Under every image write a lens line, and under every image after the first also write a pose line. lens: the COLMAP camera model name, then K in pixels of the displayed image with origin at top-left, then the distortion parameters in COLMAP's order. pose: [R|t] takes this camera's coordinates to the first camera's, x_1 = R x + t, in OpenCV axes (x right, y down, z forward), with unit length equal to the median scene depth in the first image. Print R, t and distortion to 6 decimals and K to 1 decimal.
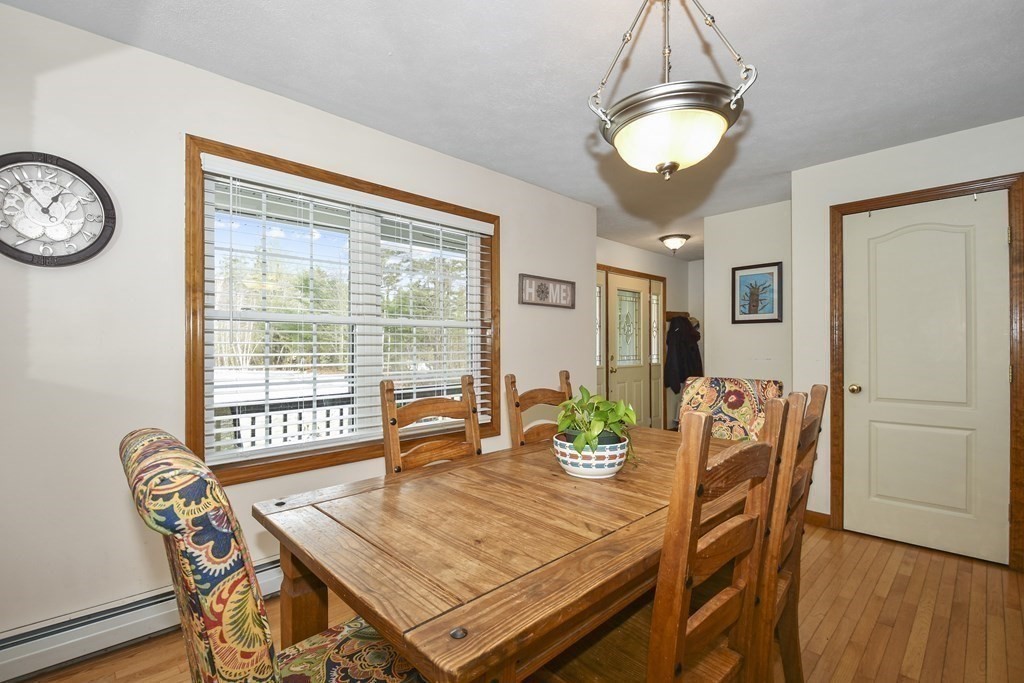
lens RADIAL K [[458.0, 0, 506.2], [0, 458.0, 344.8], [0, 0, 1]] dist [0.028122, -0.030305]
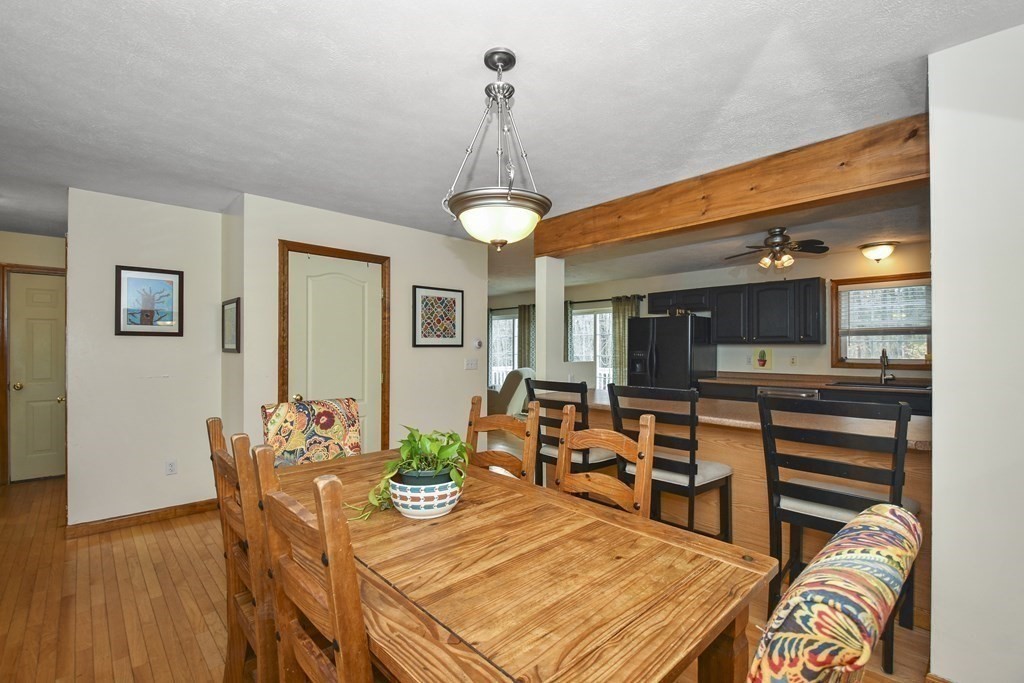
lens RADIAL K [[458.0, 0, 506.2], [0, 458.0, 344.8], [0, 0, 1]] dist [0.028122, -0.030305]
pose [[0.001695, 0.007020, 0.999974, -0.558129], [-0.006171, 0.999956, -0.007010, -0.049394], [-0.999980, -0.006159, 0.001738, 0.576850]]
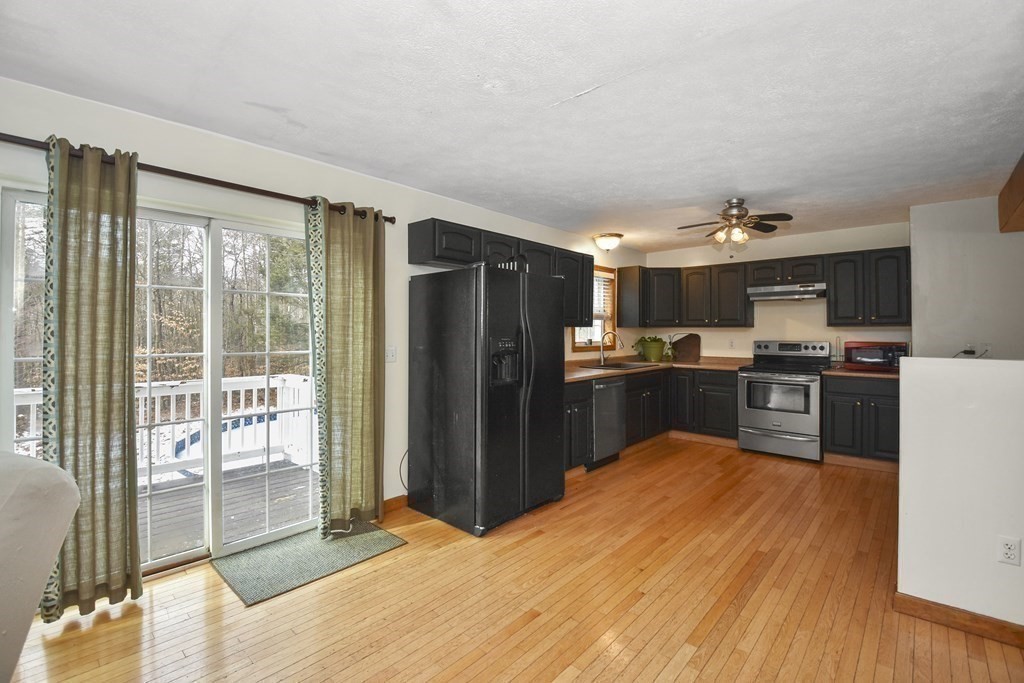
lens RADIAL K [[450.7, 0, 504.8], [0, 450.7, 328.0], [0, 0, 1]] dist [-0.018497, -0.000447]
pose [[-0.998356, 0.001371, -0.057295, 2.417983], [0.002153, 0.999905, -0.013581, -0.048705], [0.057270, -0.013682, -0.998265, 1.114114]]
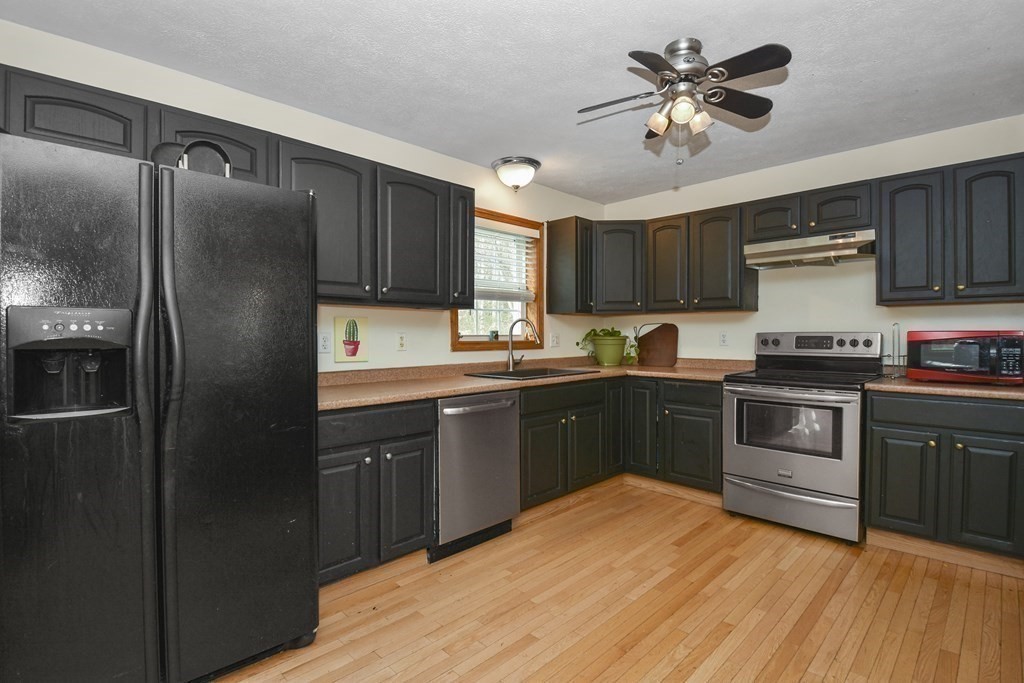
lens RADIAL K [[493.0, 0, 512.0], [0, 493.0, 341.5], [0, 0, 1]] dist [0.010122, -0.018313]
pose [[-0.999609, 0.005304, -0.027445, 1.789701], [0.005034, 0.999938, 0.009912, 0.000279], [0.027496, 0.009770, -0.999574, 0.393054]]
